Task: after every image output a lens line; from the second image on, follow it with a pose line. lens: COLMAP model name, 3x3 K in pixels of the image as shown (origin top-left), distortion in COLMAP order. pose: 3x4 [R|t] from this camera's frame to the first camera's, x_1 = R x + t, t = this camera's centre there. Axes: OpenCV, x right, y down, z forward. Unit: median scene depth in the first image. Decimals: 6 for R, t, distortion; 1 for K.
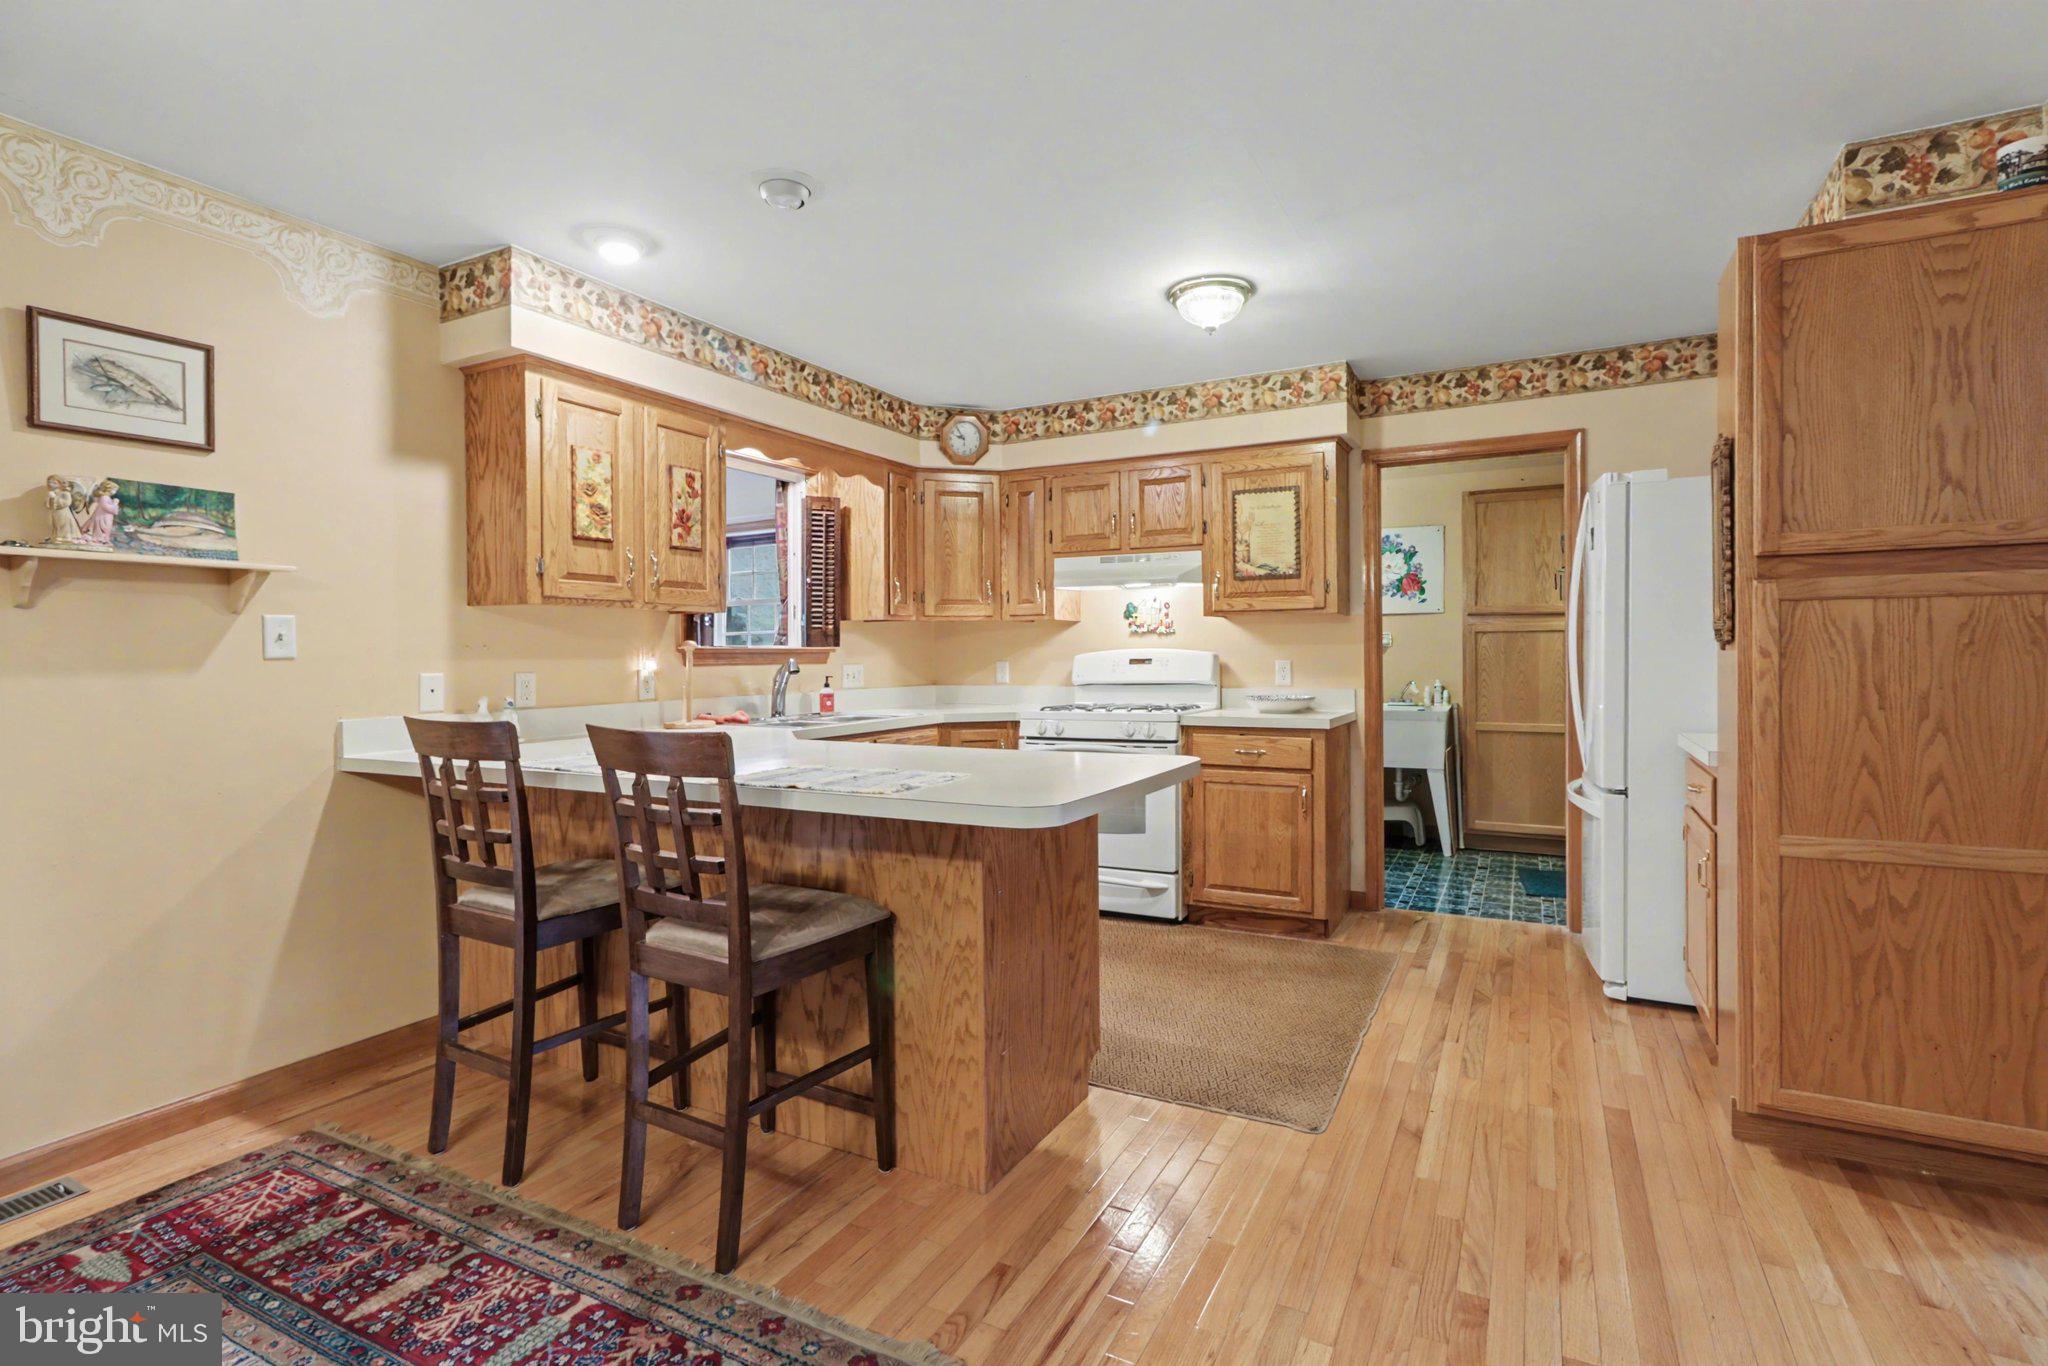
lens RADIAL K [[956.9, 0, 1034.3], [0, 956.9, 654.4], [0, 0, 1]] dist [-0.000773, 0.002826]
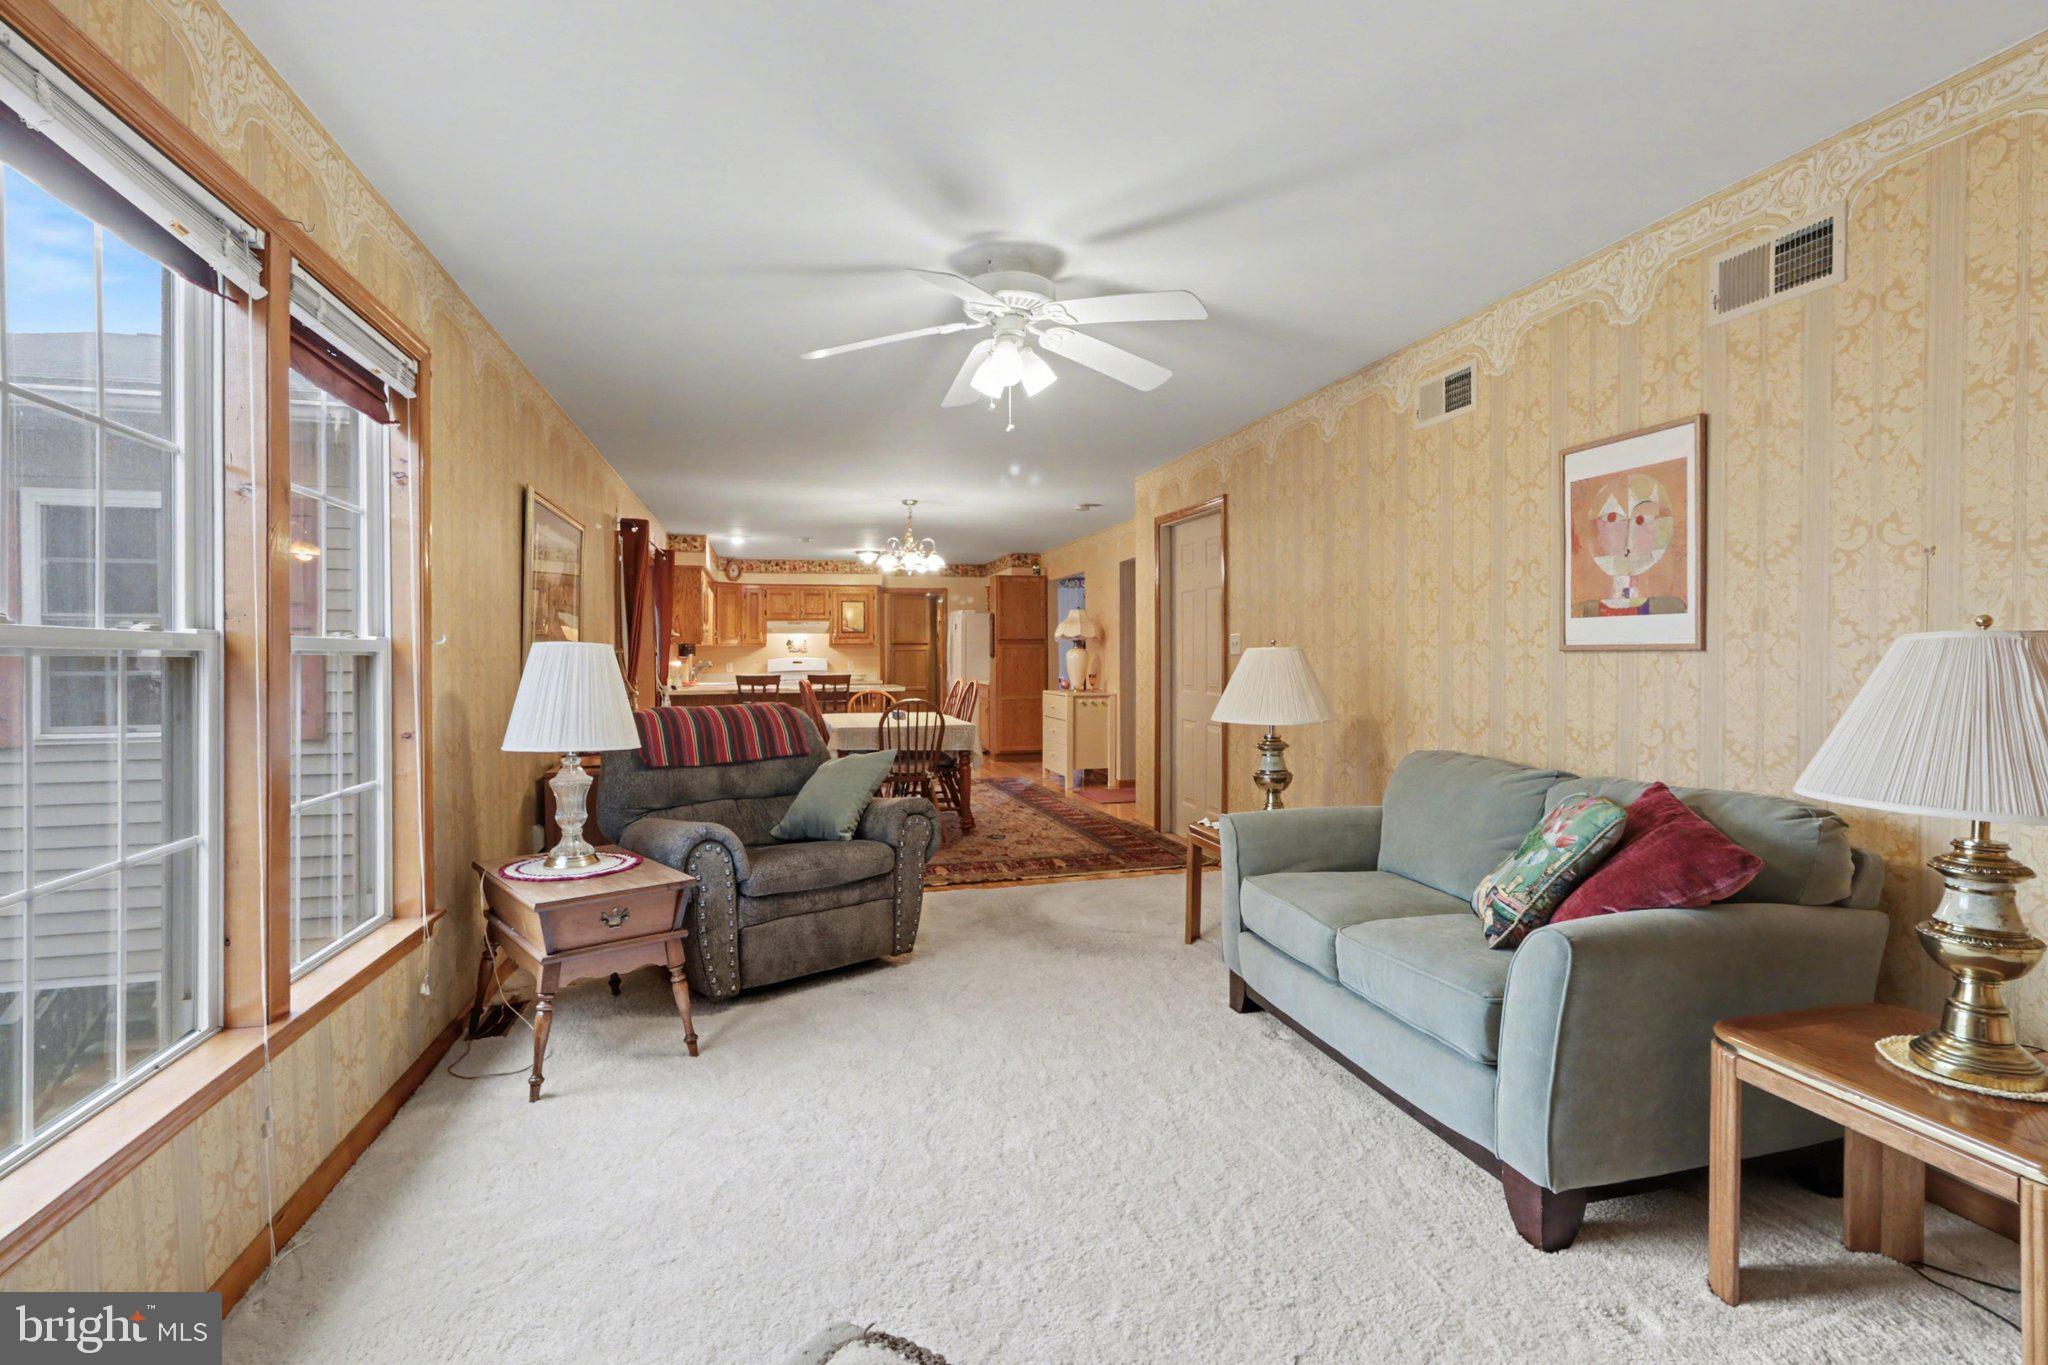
lens RADIAL K [[956.9, 0, 1014.1], [0, 956.9, 681.0], [0, 0, 1]] dist [-0.000773, 0.002826]
pose [[0.748028, -0.016787, 0.663455, -1.271951], [0.001647, 0.999724, 0.023439, -0.002897], [-0.663666, -0.016440, 0.747849, -1.416049]]
